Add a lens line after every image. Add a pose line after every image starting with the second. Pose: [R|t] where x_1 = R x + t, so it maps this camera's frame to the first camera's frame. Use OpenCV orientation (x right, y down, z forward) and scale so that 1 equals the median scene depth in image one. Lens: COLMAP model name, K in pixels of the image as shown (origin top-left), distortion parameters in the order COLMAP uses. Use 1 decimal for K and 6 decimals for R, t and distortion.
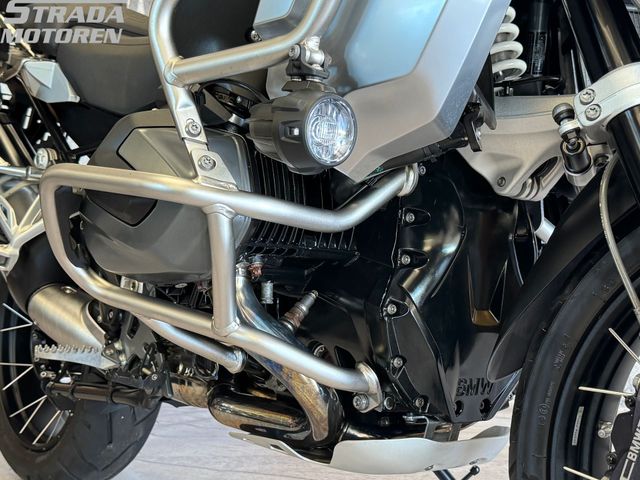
lens RADIAL K [[851.2, 0, 320.0], [0, 851.2, 240.0], [0, 0, 1]] dist [0.112913, -0.037019]
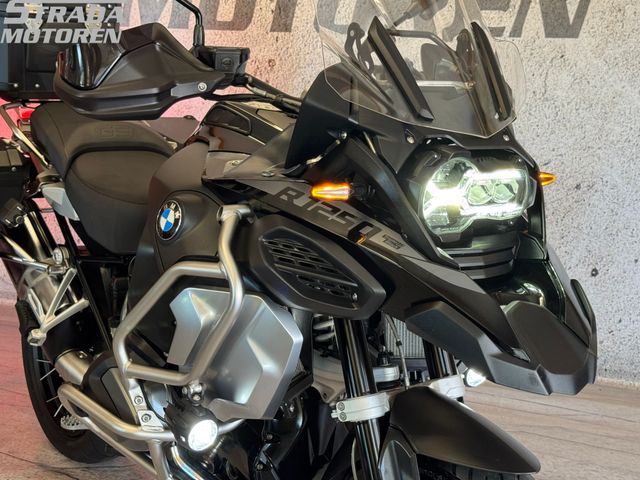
lens RADIAL K [[984.3, 0, 320.0], [0, 984.3, 240.0], [0, 0, 1]] dist [0.135635, -0.138606]
pose [[0.997924, 0.022495, -0.060348, 0.313438], [-0.005900, 0.965013, 0.262137, -0.883510], [0.064134, -0.261237, 0.963142, -0.815241]]
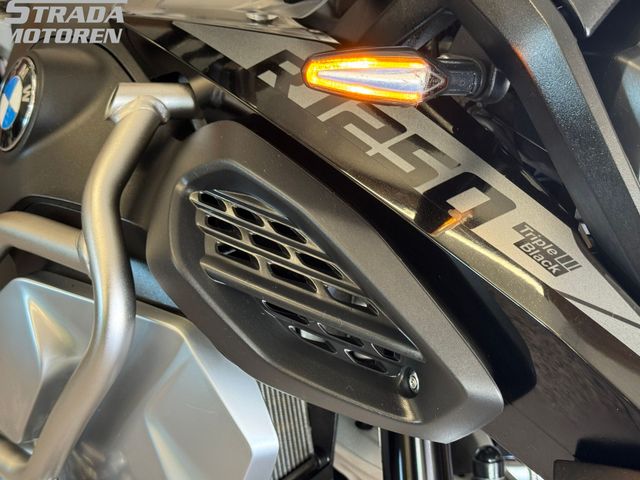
lens RADIAL K [[984.3, 0, 320.0], [0, 984.3, 240.0], [0, 0, 1]] dist [0.135635, -0.138606]
pose [[0.971279, 0.148907, -0.185589, 0.316351], [-0.067635, 0.920578, 0.384659, -0.664648], [0.228127, -0.361059, 0.904209, 0.210334]]
